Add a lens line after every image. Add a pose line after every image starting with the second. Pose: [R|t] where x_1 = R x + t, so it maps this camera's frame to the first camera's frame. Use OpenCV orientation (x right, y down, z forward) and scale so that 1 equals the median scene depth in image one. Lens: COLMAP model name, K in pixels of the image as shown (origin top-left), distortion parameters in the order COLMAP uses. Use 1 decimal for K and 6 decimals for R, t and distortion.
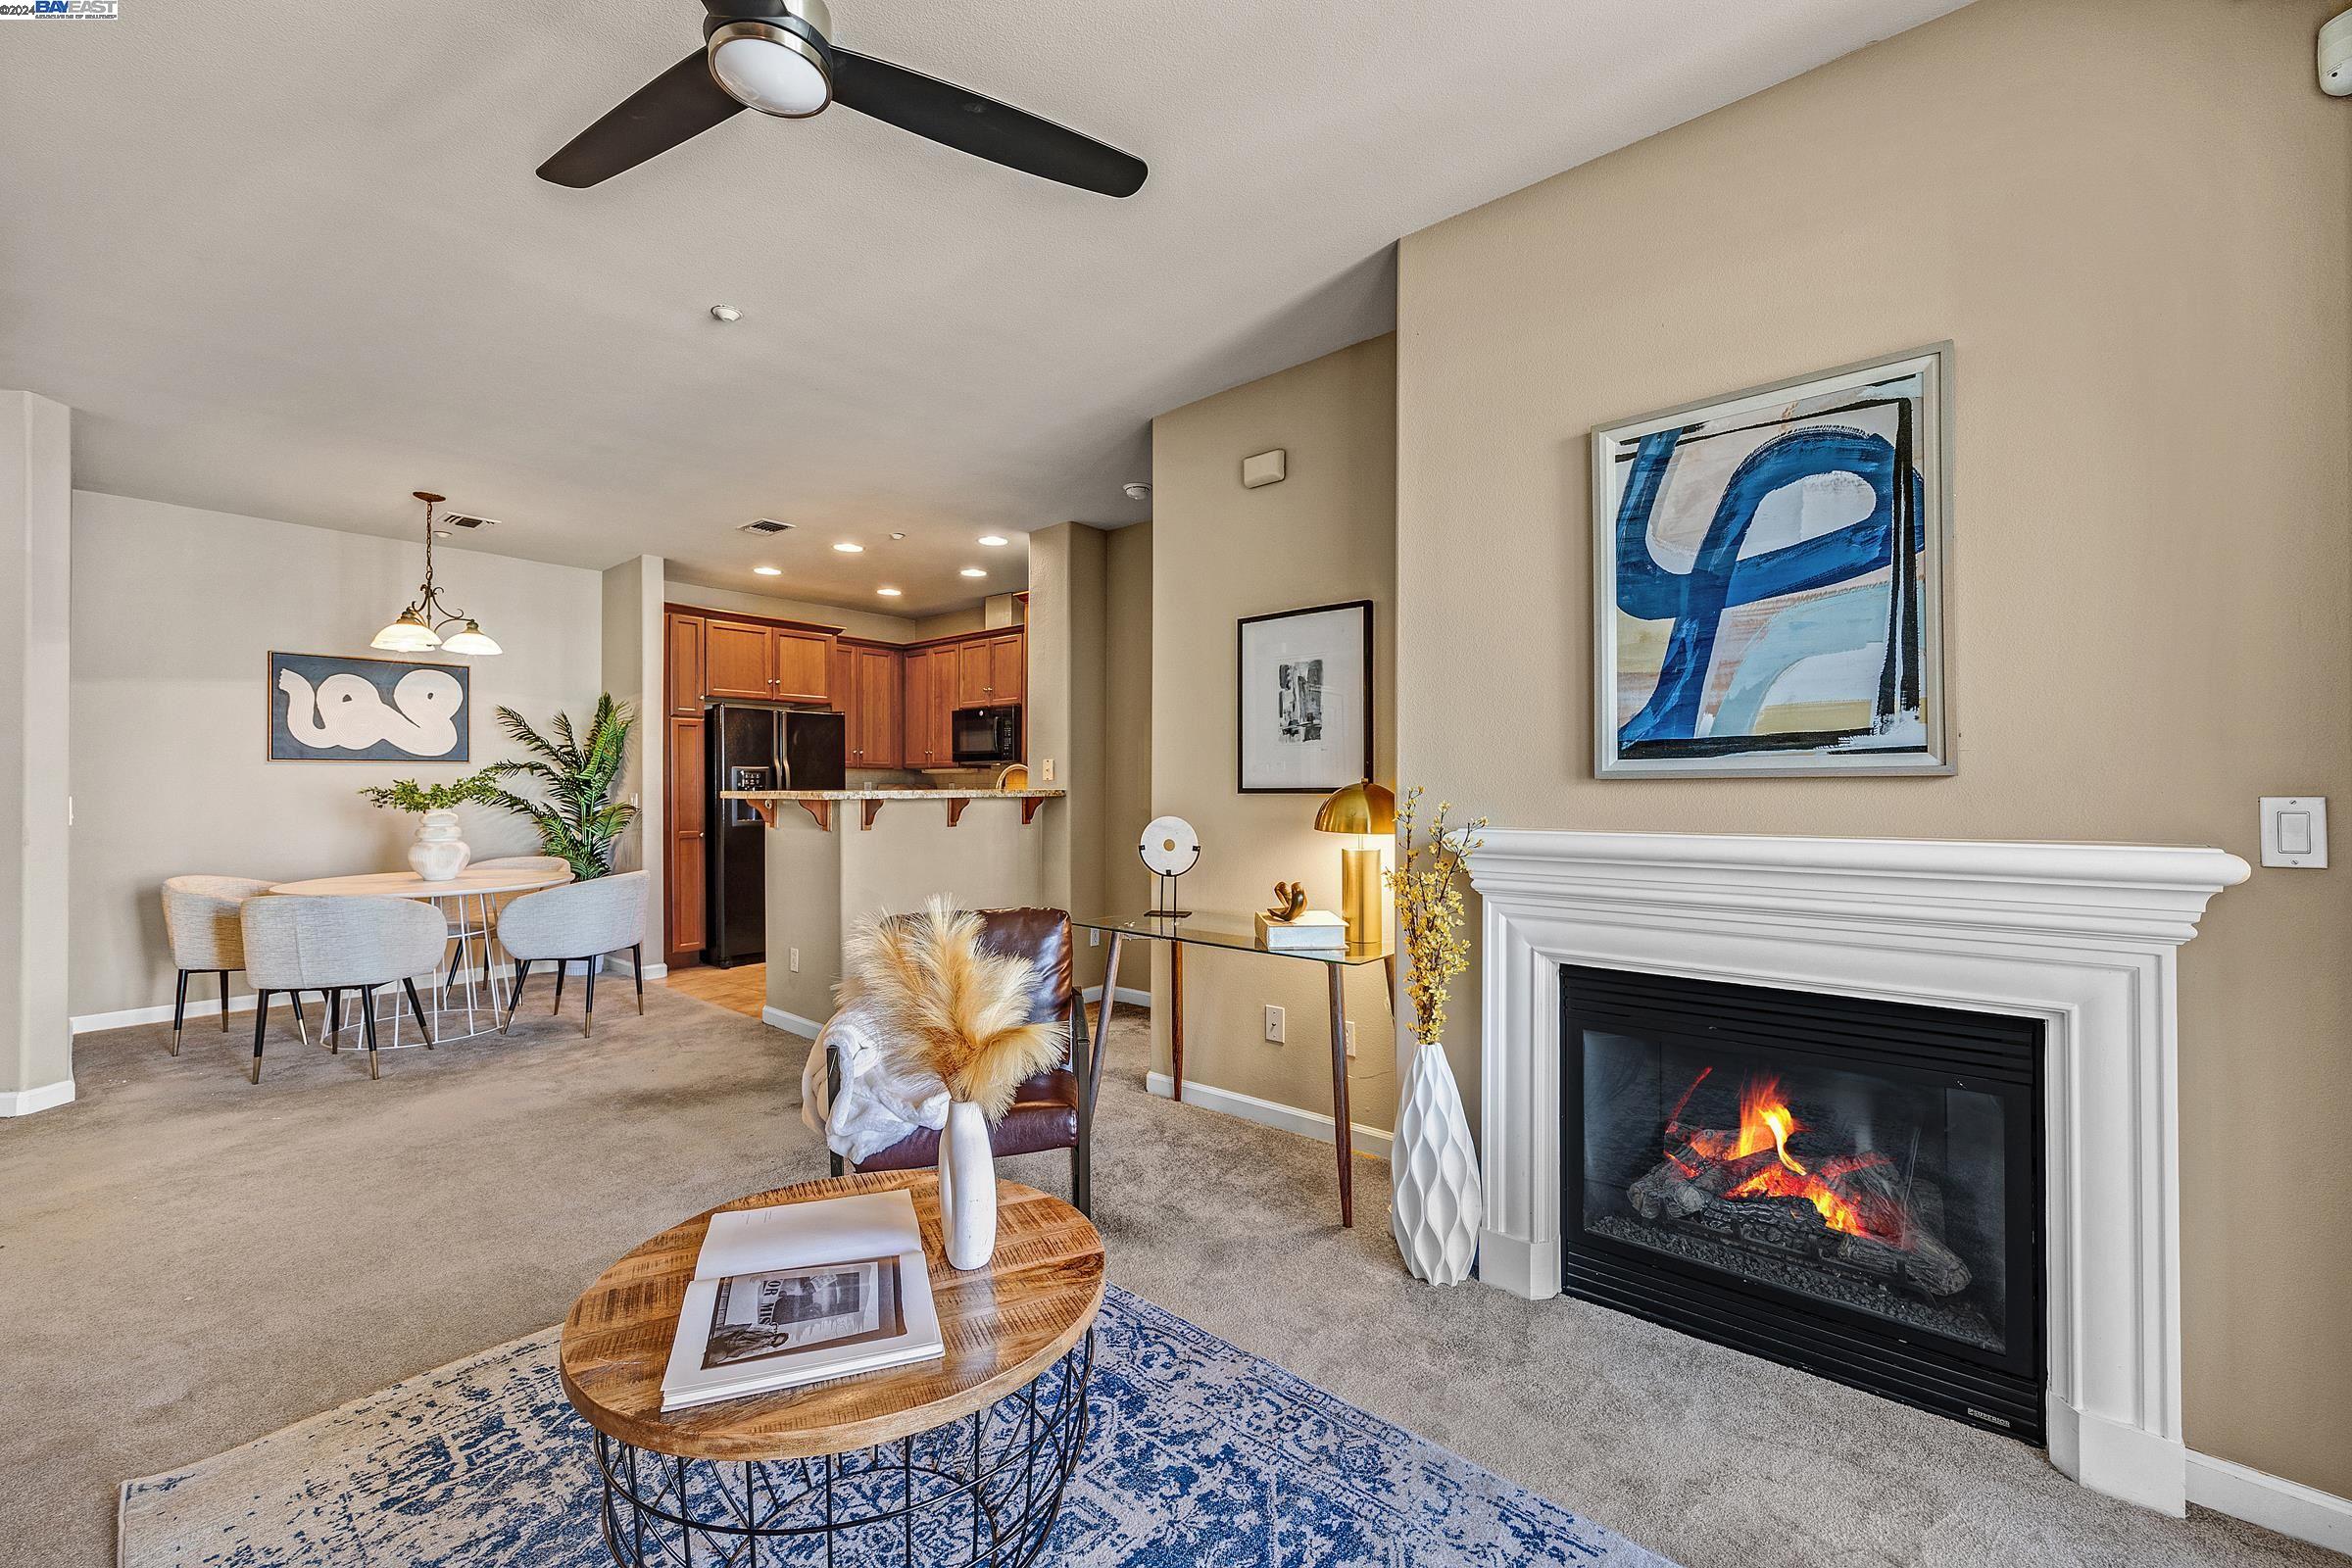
lens RADIAL K [[941.8, 0, 1176.0], [0, 941.8, 784.0], [0, 0, 1]] dist [-0.003428, 0.000050]
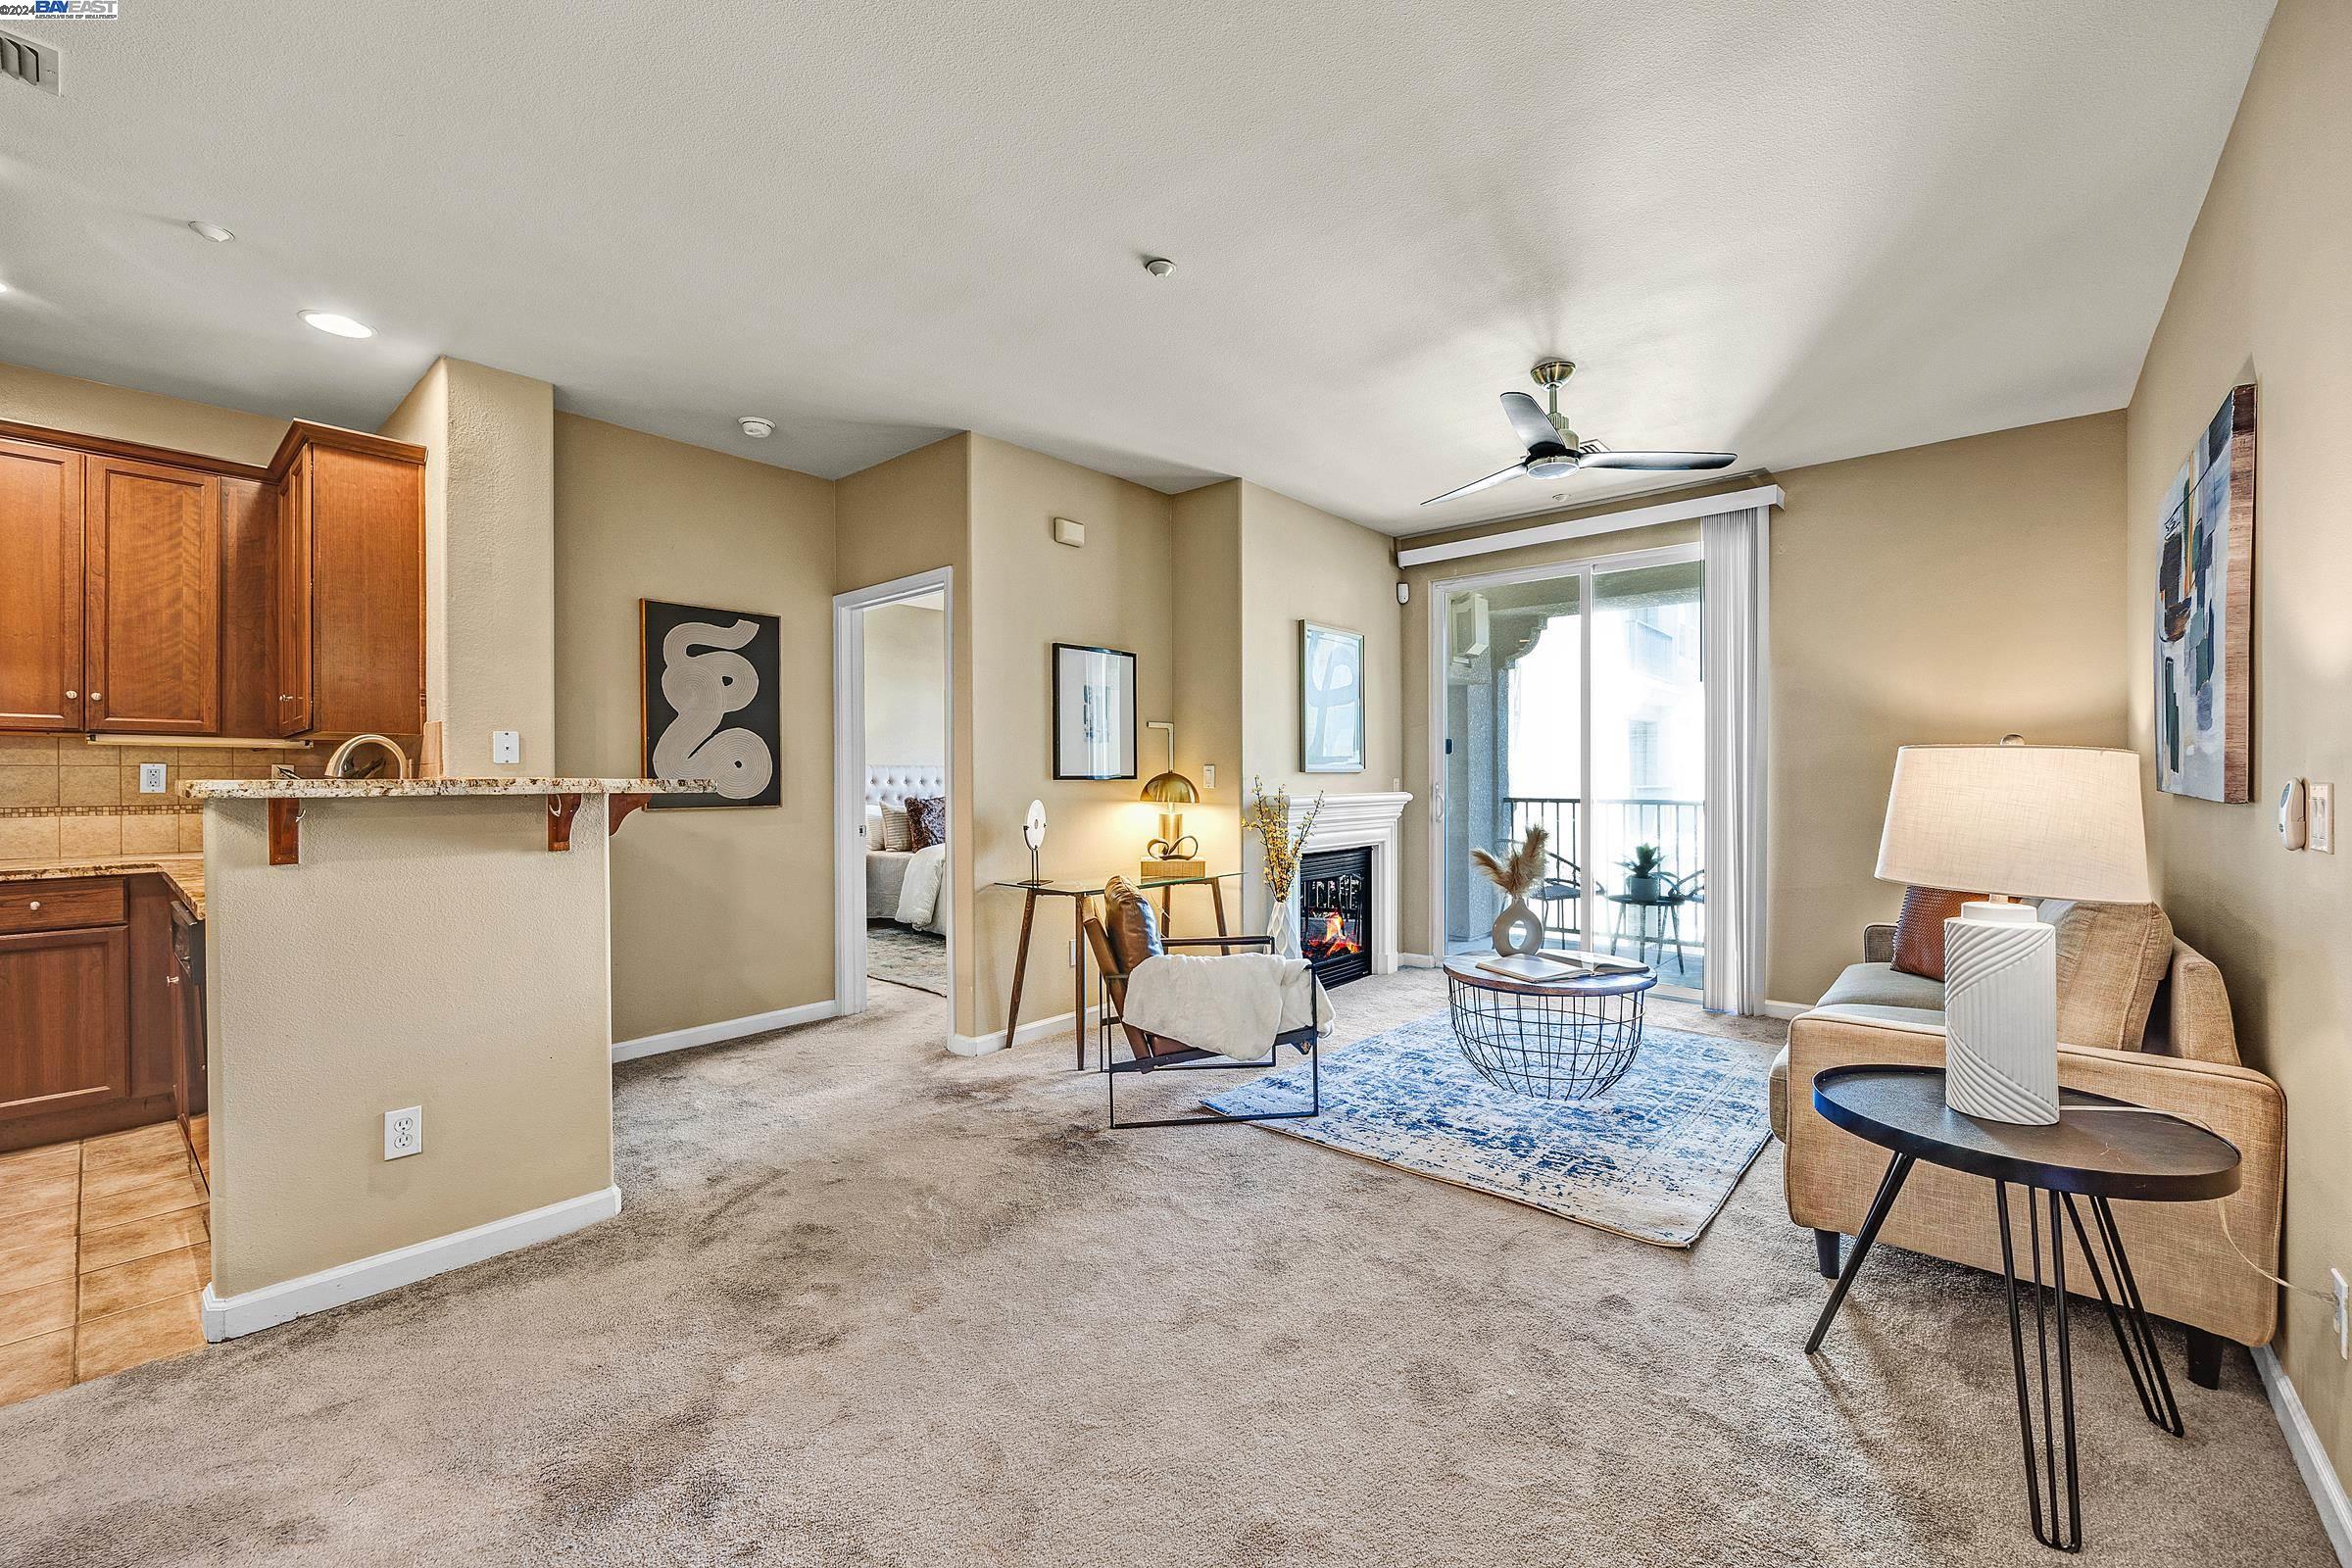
lens RADIAL K [[947.5, 0, 1173.0], [0, 947.5, 784.4], [0, 0, 1]] dist [-0.001764, 0.000195]
pose [[0.011312, -0.006369, 0.999916, -0.769999], [-0.003573, 0.999973, 0.006410, 0.004497], [-0.999930, -0.003645, 0.011289, 0.526926]]
